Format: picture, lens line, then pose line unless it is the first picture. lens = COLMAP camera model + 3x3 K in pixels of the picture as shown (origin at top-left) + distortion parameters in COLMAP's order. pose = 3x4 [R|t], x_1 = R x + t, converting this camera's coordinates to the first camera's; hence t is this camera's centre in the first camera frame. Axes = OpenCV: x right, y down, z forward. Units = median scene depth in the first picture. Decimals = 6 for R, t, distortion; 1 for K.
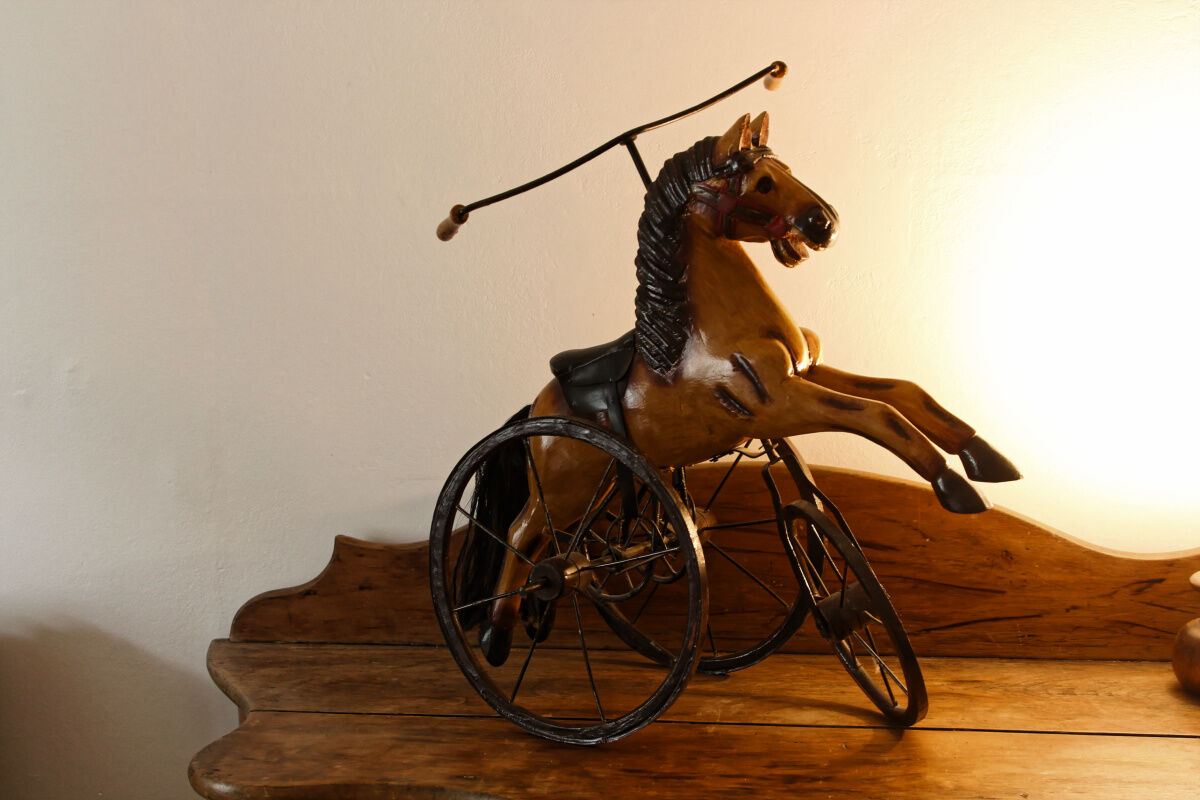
lens RADIAL K [[1598.8, 0, 597.3], [0, 1598.8, 409.2], [0, 0, 1]] dist [0.048472, 0.000000]
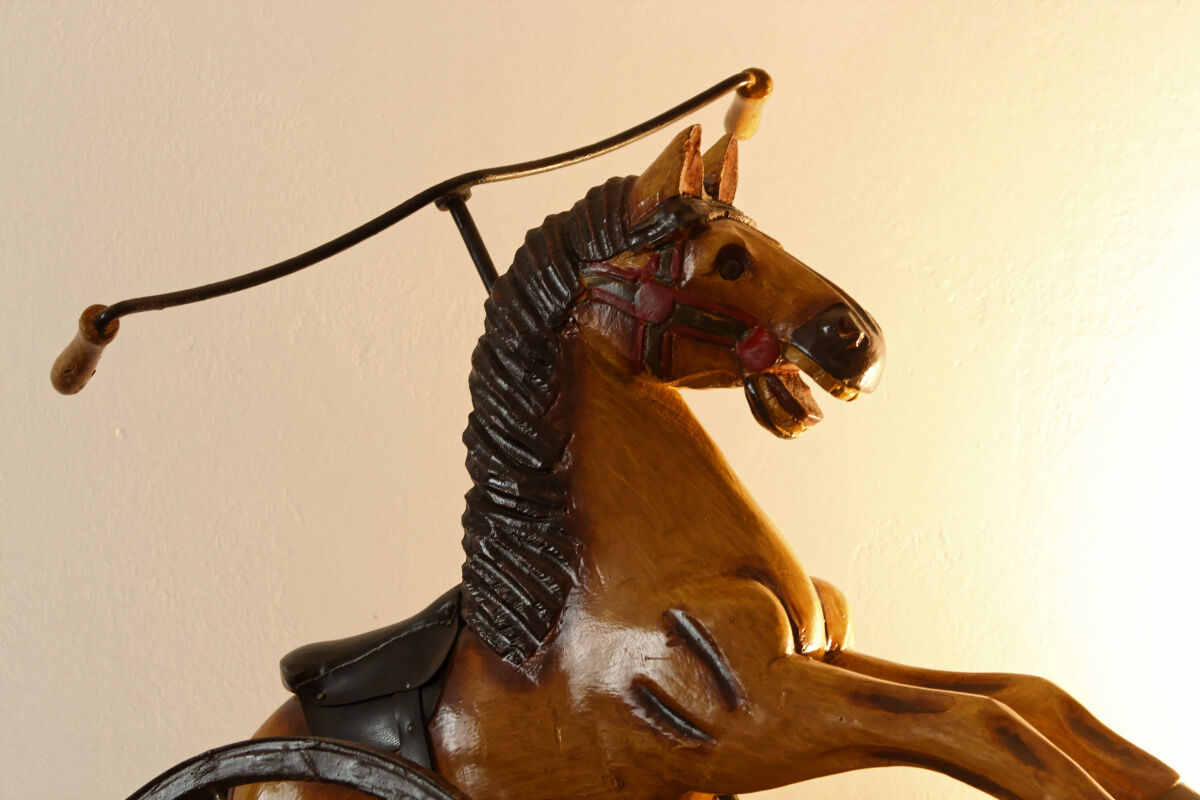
lens RADIAL K [[2936.8, 0, 600.8], [0, 2936.8, 403.0], [0, 0, 1]] dist [0.019148, 0.000000]
pose [[0.997589, 0.022222, 0.065745, 0.006426], [-0.004563, 0.966302, -0.257370, 0.126155], [-0.069249, 0.256449, 0.964074, 0.142135]]
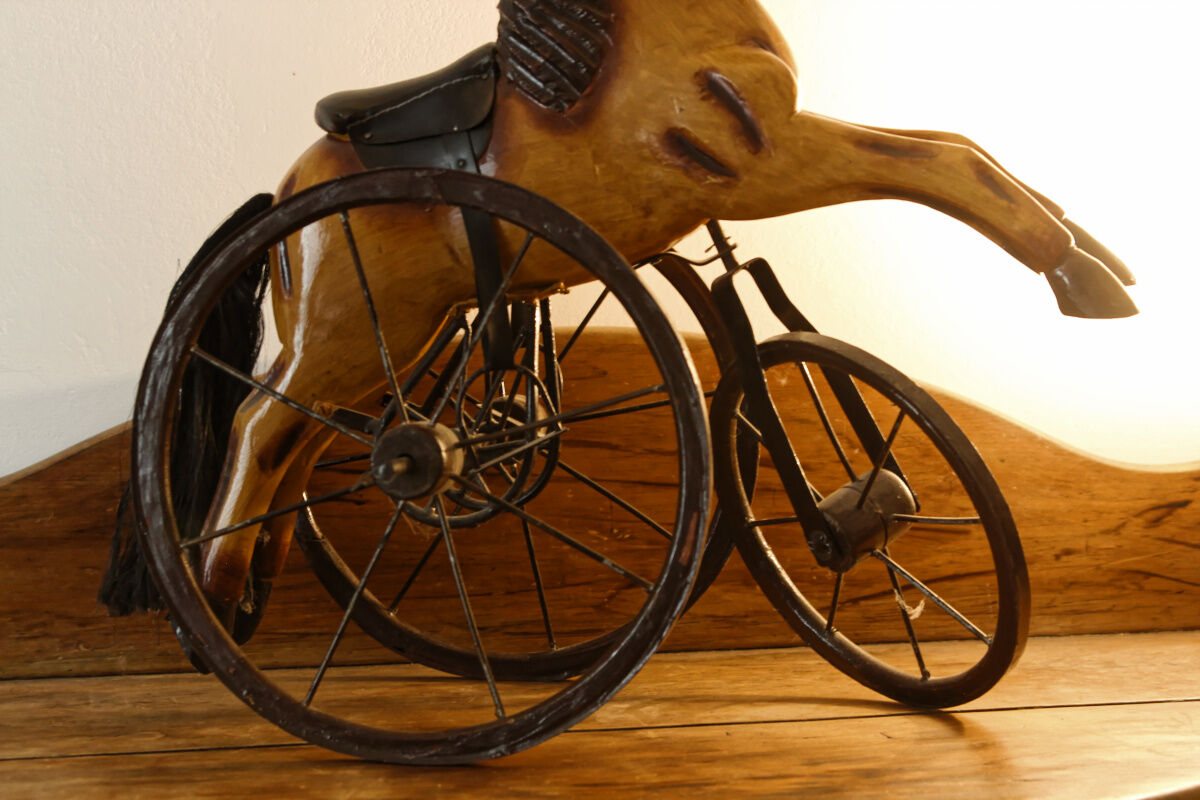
lens RADIAL K [[2467.0, 0, 570.8], [0, 2467.0, 424.2], [0, 0, 1]] dist [0.052014, 0.000000]
pose [[0.919288, -0.002132, 0.393580, -0.303332], [0.028827, 0.997664, -0.061926, 0.143682], [-0.392529, 0.068273, 0.917202, 0.195551]]
